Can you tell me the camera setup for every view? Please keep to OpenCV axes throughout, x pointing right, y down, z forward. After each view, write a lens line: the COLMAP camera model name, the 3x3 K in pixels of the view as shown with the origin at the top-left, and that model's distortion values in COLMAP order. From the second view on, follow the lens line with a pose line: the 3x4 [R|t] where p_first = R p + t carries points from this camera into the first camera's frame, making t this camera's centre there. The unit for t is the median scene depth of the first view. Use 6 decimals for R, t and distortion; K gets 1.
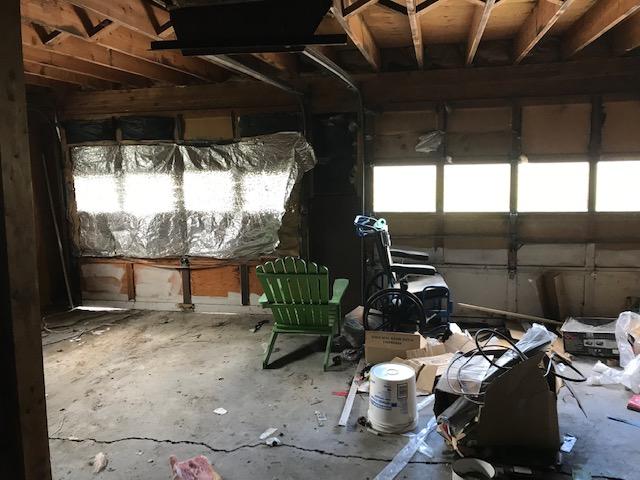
lens RADIAL K [[529.8, 0, 322.2], [0, 529.8, 238.6], [0, 0, 1]] dist [0.022302, -0.011236]
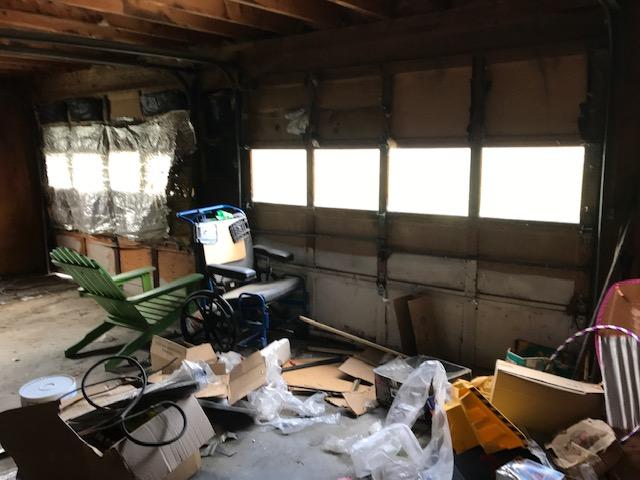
lens RADIAL K [[529.8, 0, 323.8], [0, 529.8, 236.7], [0, 0, 1]] dist [0.022302, -0.011236]
pose [[0.919664, 0.076591, -0.385166, 0.572383], [-0.062314, 0.996832, 0.049434, -0.044515], [0.387732, -0.021461, 0.921522, 0.238950]]
